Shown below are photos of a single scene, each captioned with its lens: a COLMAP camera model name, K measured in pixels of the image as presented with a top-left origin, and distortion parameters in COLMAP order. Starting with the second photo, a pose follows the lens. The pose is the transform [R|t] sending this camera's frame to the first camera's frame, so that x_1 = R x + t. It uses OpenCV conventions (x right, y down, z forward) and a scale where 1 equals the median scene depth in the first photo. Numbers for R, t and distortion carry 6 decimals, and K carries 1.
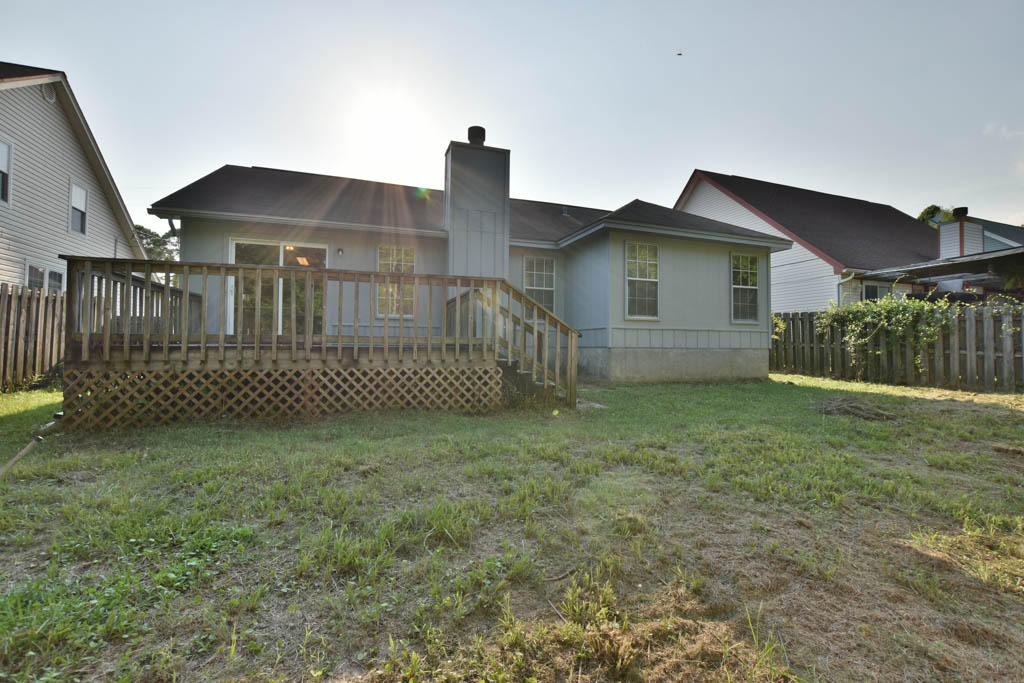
lens RADIAL K [[451.4, 0, 512.2], [0, 451.4, 337.5], [0, 0, 1]] dist [-0.015232, -0.000156]
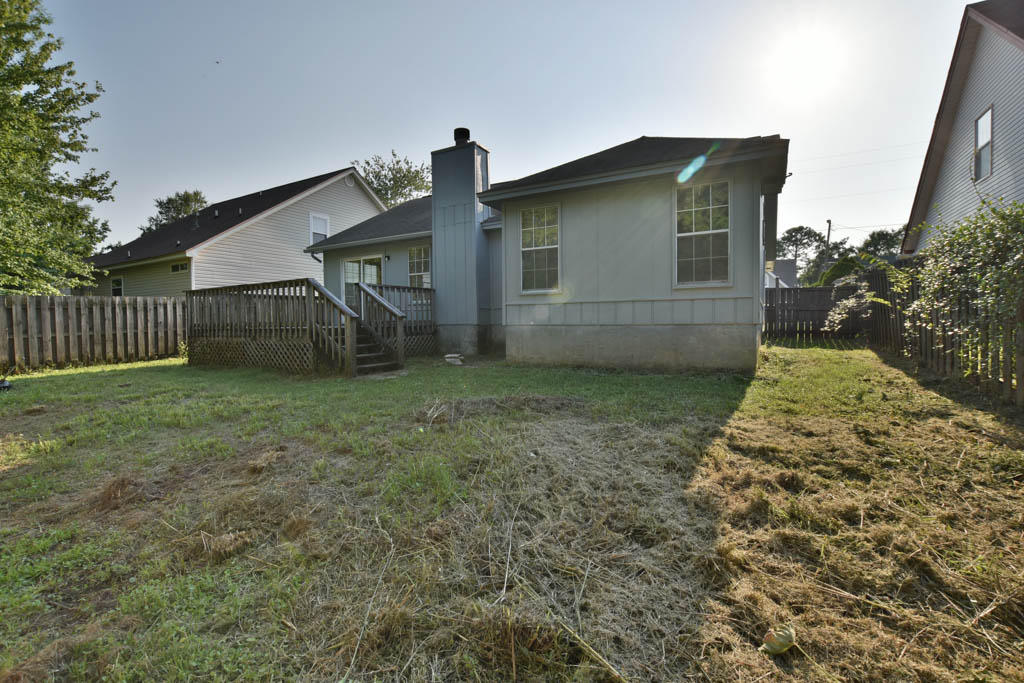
lens RADIAL K [[451.4, 0, 510.0], [0, 451.4, 339.1], [0, 0, 1]] dist [-0.015232, -0.000156]
pose [[0.652755, 0.015249, -0.757416, 0.919348], [0.032931, 0.998281, 0.048478, 0.004636], [0.756853, -0.056587, 0.651131, 0.362258]]
